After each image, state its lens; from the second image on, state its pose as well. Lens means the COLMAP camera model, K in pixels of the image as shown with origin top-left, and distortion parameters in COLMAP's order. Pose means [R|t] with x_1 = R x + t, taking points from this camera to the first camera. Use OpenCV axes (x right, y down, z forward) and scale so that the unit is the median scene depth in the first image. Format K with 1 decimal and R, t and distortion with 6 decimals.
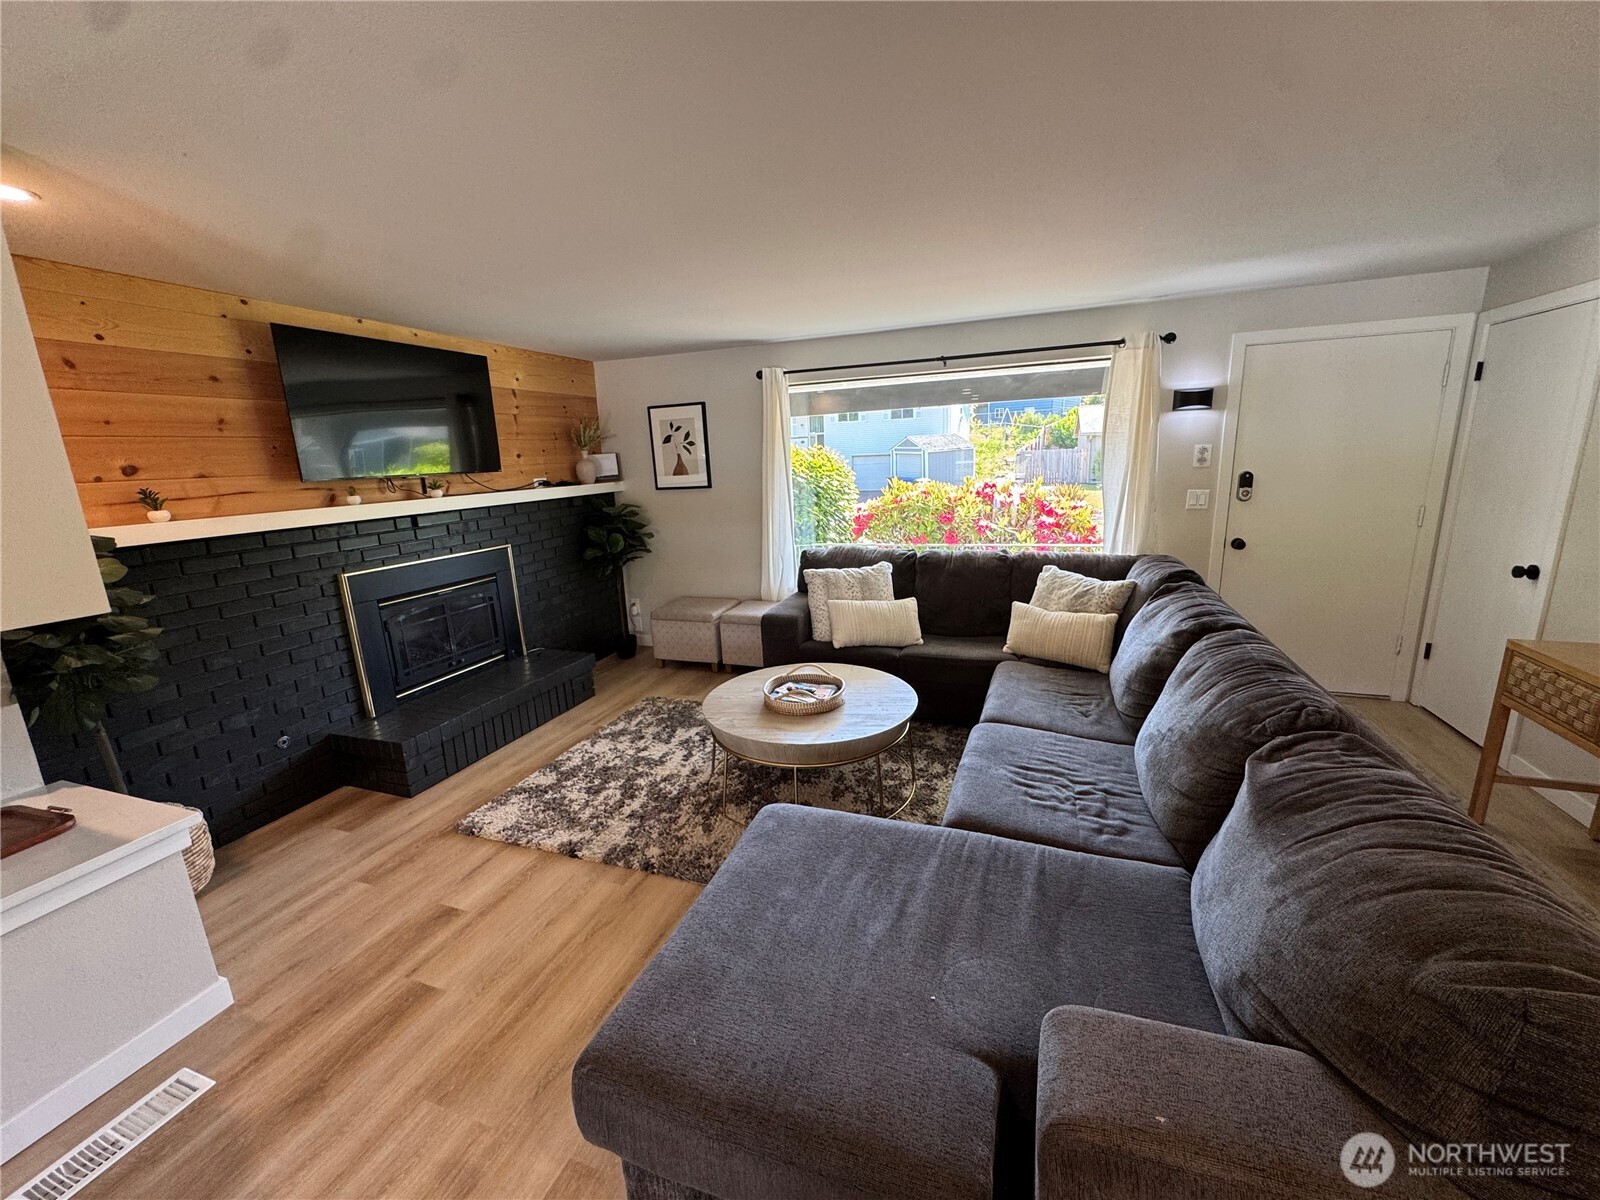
lens RADIAL K [[641.9, 0, 799.8], [0, 641.9, 598.5], [0, 0, 1]] dist [-0.000913, -0.000078]
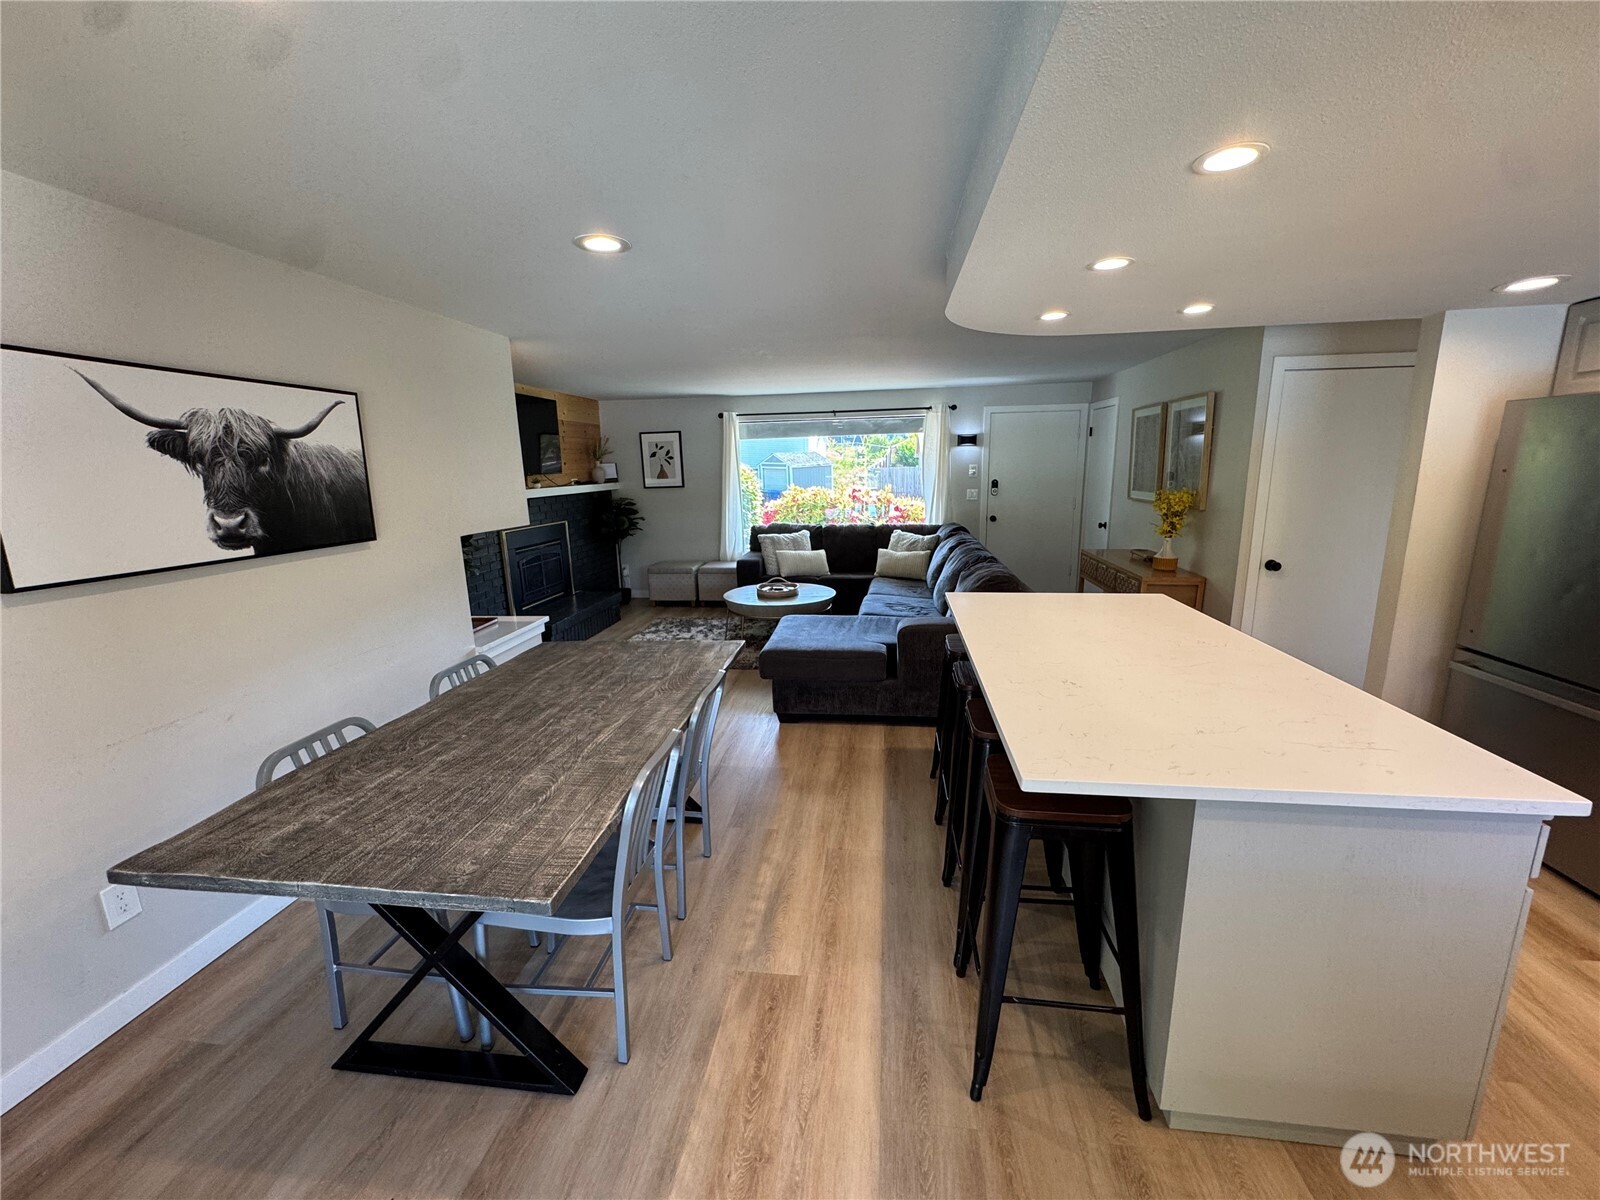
lens RADIAL K [[641.9, 0, 798.2], [0, 641.9, 597.7], [0, 0, 1]] dist [-0.000913, -0.000078]
pose [[0.976819, -0.025493, 0.212545, -0.241411], [0.030441, 0.999336, -0.020040, 0.149575], [-0.211893, 0.026045, 0.976946, -0.624971]]
